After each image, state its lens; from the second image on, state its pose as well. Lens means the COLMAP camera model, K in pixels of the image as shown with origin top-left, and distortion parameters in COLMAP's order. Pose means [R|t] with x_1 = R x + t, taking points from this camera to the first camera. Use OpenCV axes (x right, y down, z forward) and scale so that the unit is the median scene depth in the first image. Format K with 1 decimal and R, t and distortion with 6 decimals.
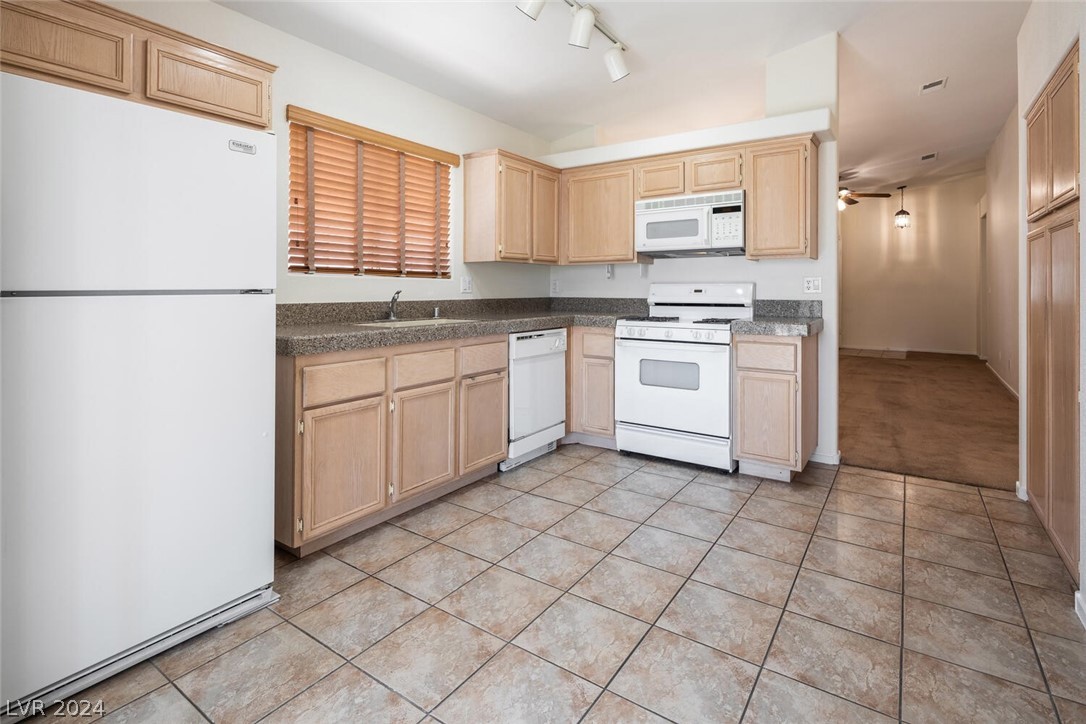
lens RADIAL K [[529.1, 0, 542.8], [0, 529.1, 289.1], [0, 0, 1]] dist [0.000352, 0.000147]
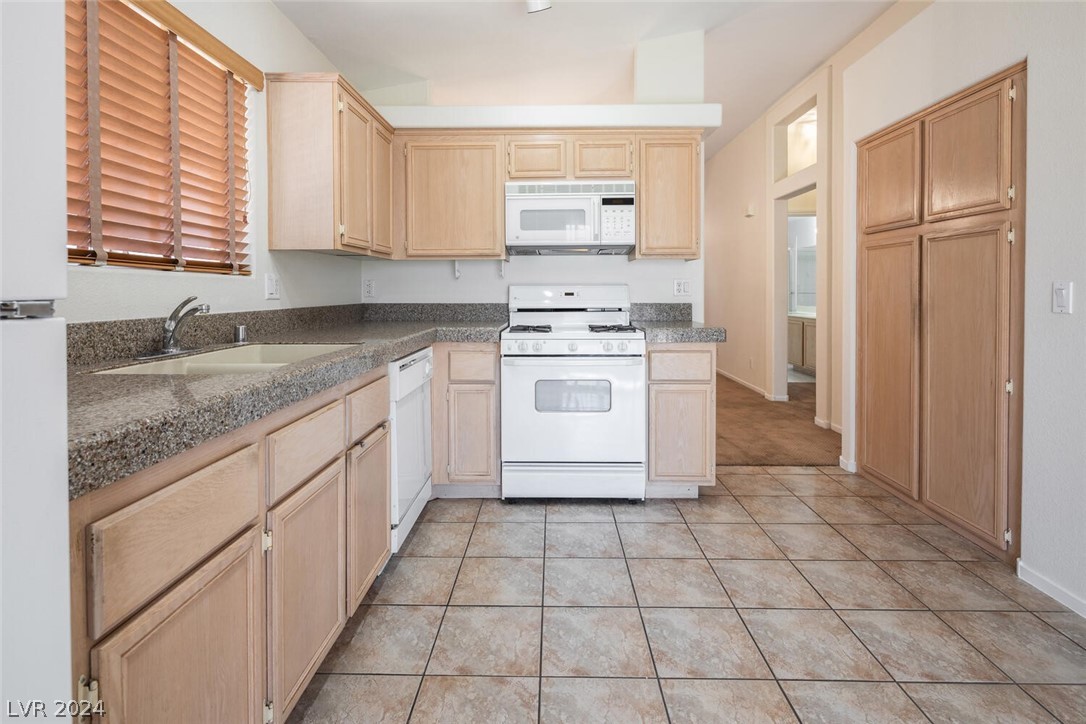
lens RADIAL K [[526.1, 0, 543.8], [0, 526.1, 301.2], [0, 0, 1]] dist [0.002962, -0.000587]
pose [[0.834195, -0.012285, 0.551333, -0.234688], [0.001429, 0.999797, 0.020117, -0.002449], [-0.551468, -0.015994, 0.834043, 0.329500]]
